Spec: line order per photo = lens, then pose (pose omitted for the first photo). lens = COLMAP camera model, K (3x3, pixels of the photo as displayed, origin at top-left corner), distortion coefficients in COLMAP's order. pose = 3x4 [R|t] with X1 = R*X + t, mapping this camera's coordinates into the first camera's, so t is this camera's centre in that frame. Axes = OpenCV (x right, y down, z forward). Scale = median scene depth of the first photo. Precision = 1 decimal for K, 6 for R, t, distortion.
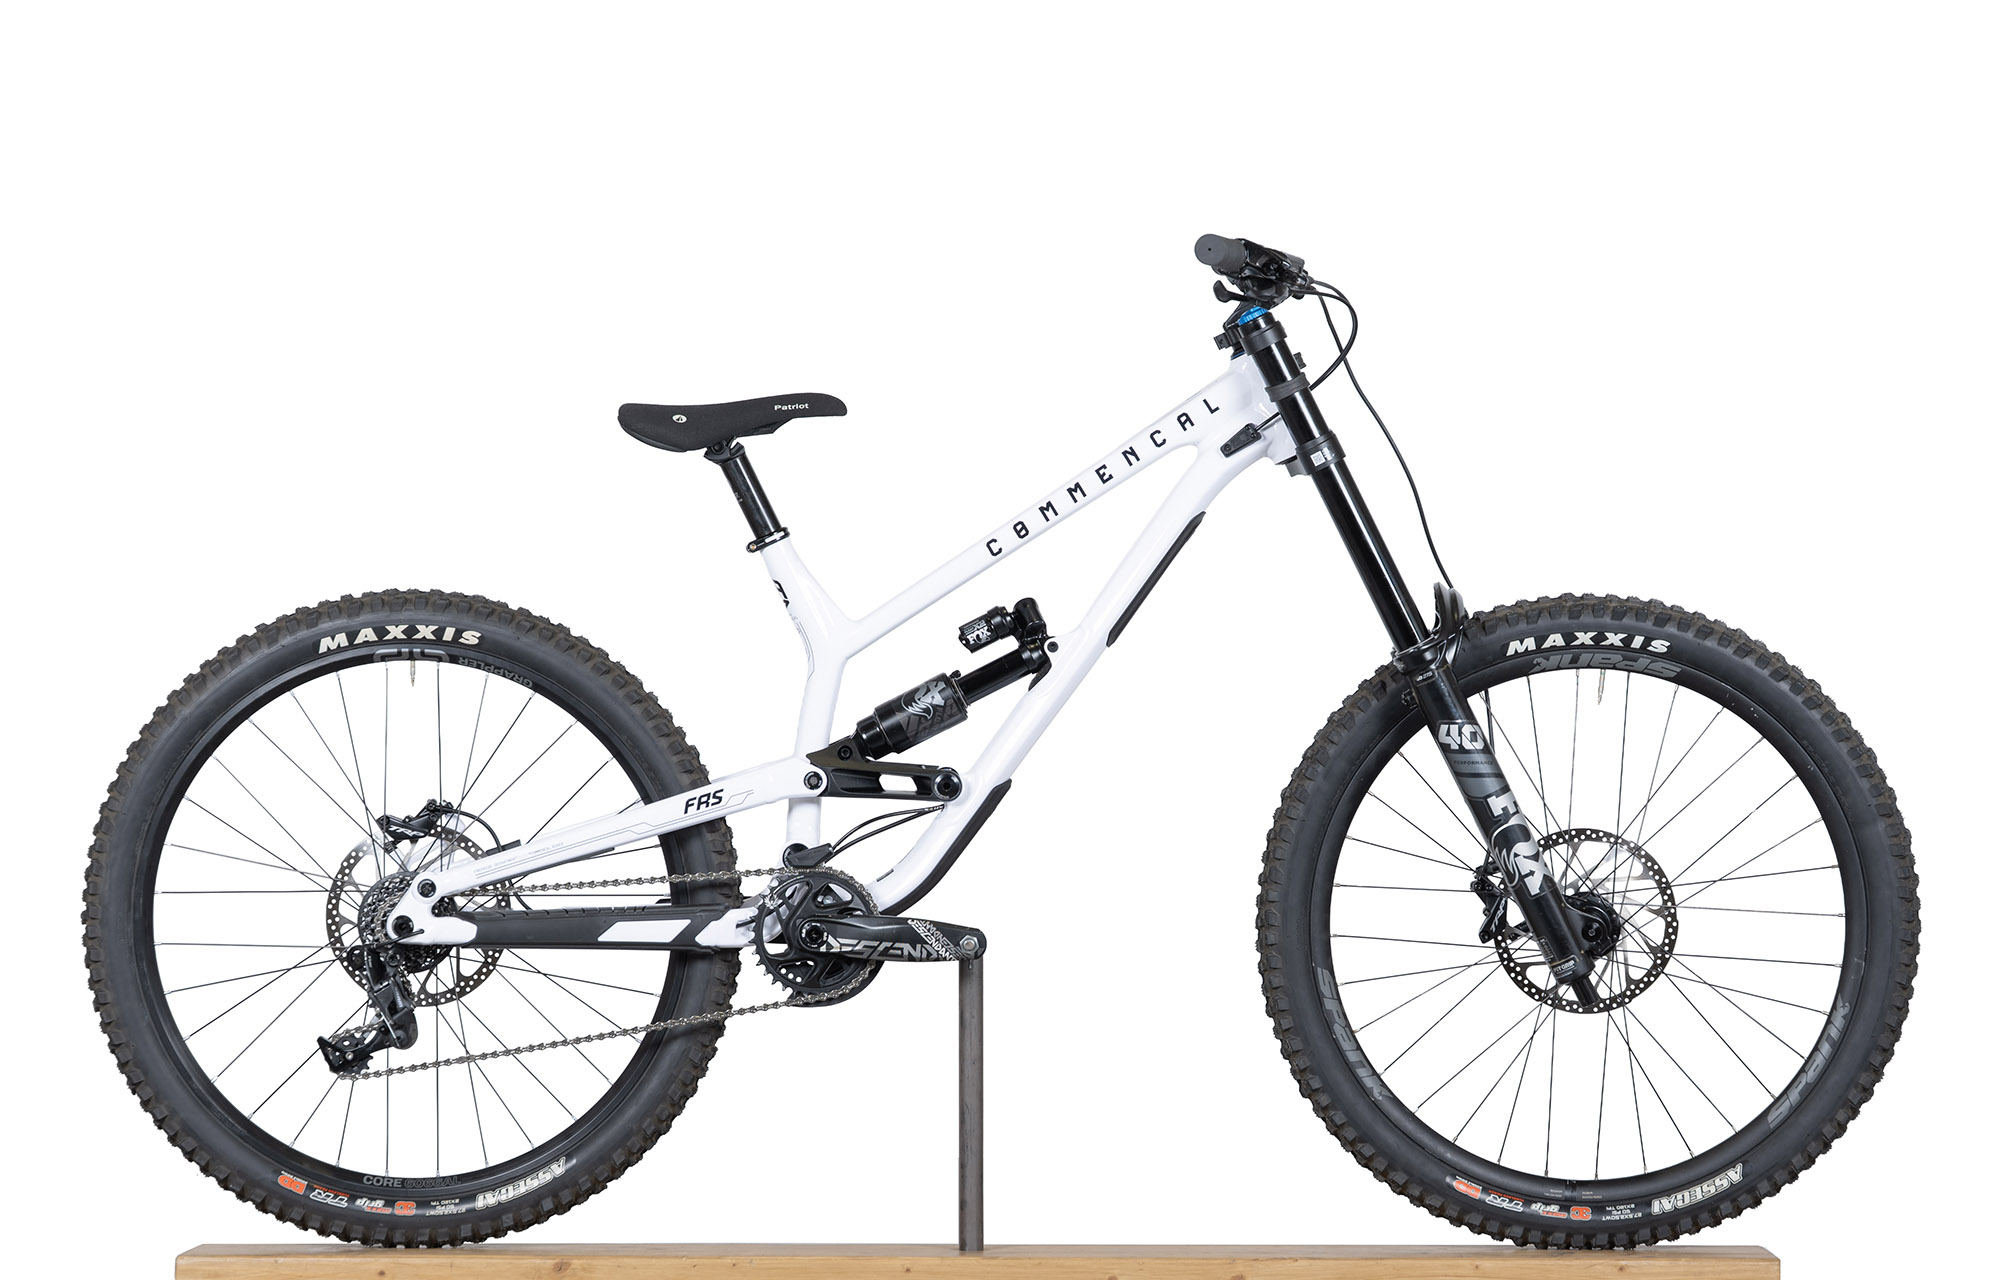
lens RADIAL K [[8207.4, 0, 1001.5], [0, 8207.4, 652.0], [0, 0, 1]] dist [0.045995, 0.000000]
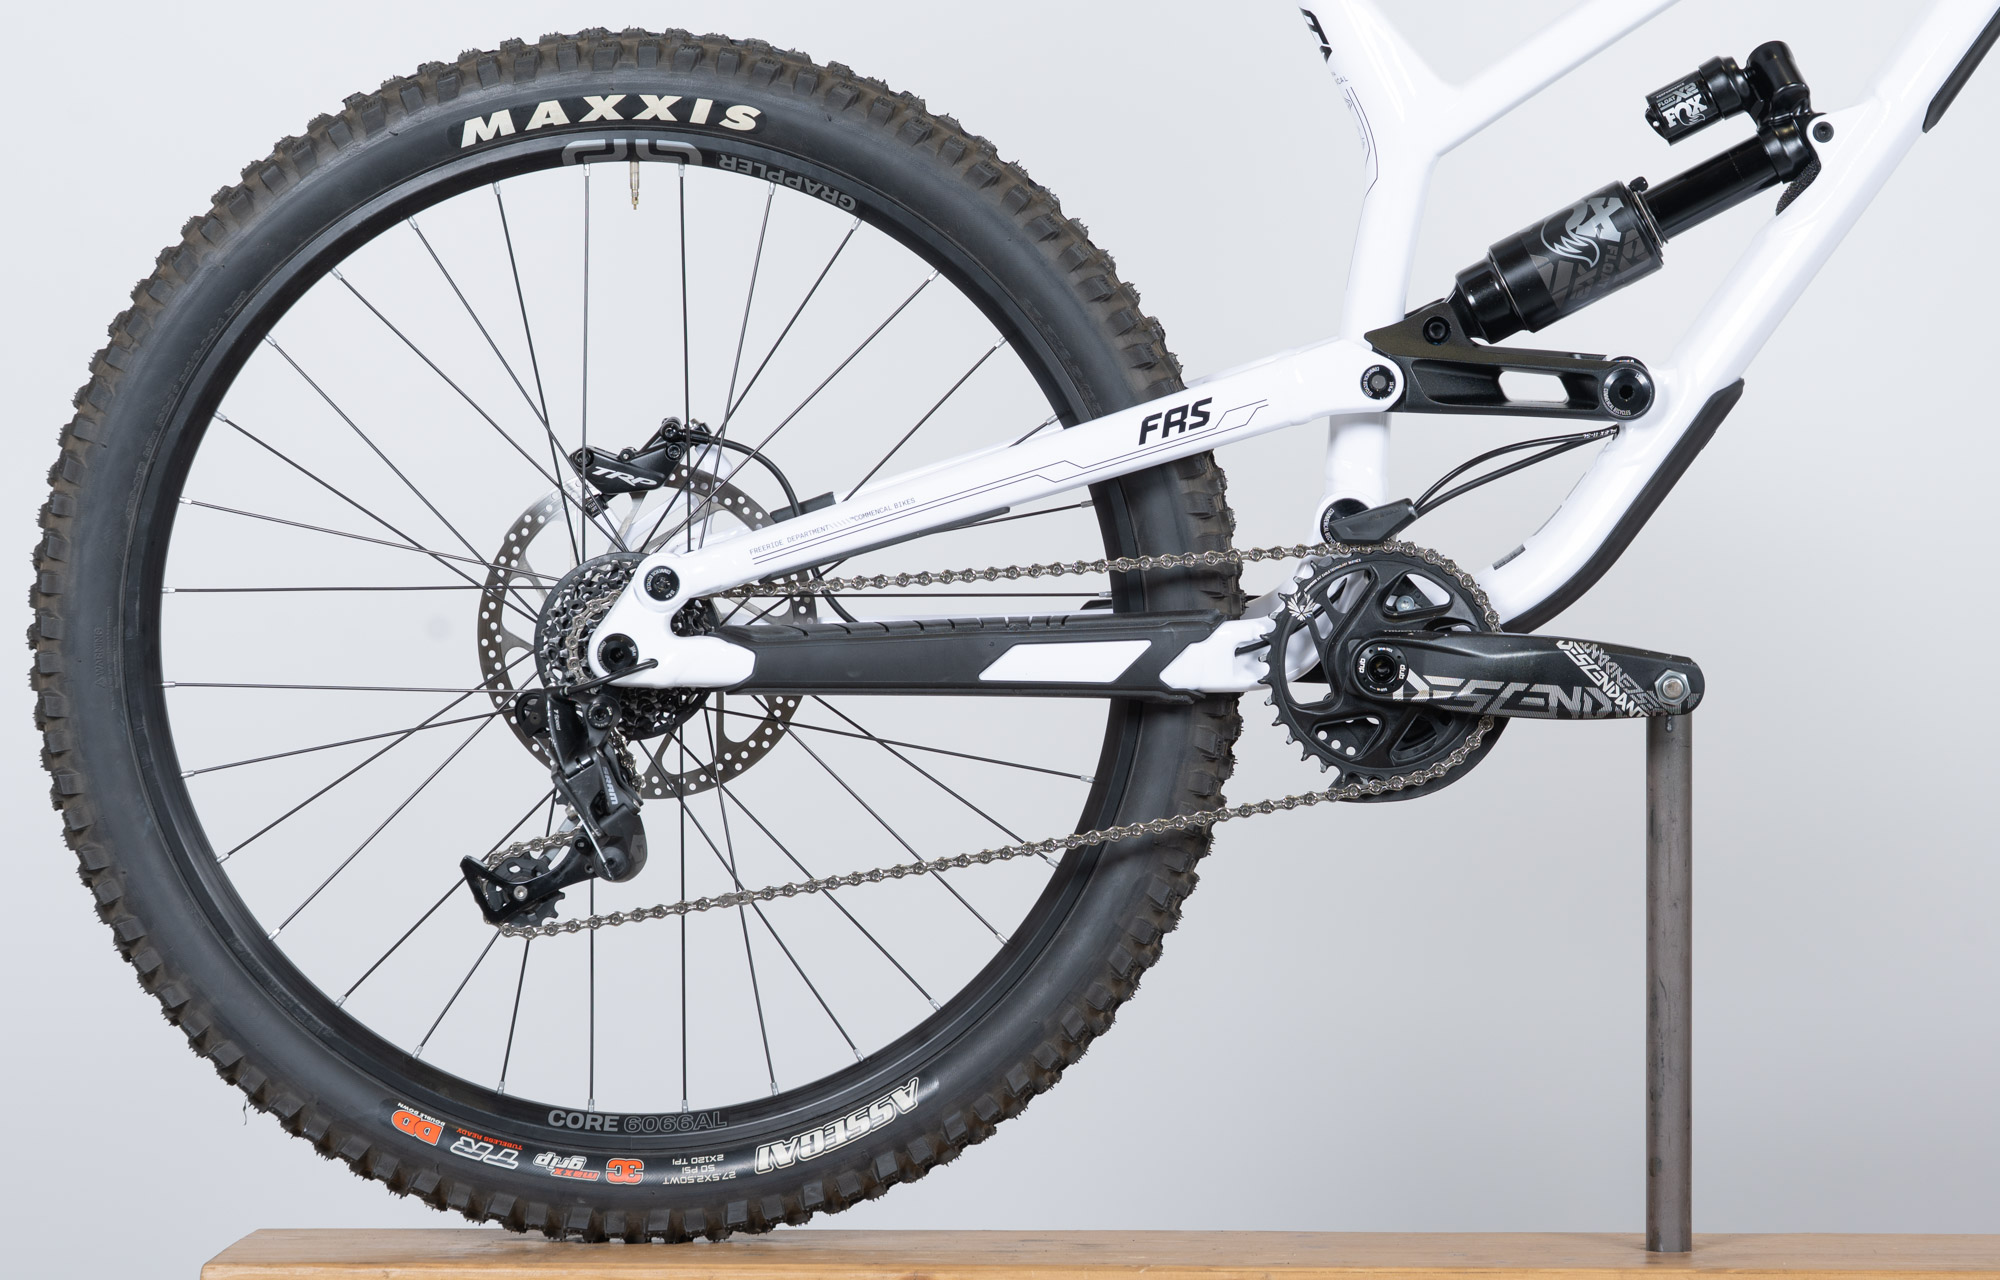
lens RADIAL K [[8207.4, 0, 992.1], [0, 8207.4, 631.2], [0, 0, 1]] dist [0.045995, 0.000000]
pose [[0.999516, -0.000962, -0.031096, -0.031424], [0.002415, 0.998905, 0.046719, 0.006750], [0.031017, -0.046771, 0.998424, 0.460032]]
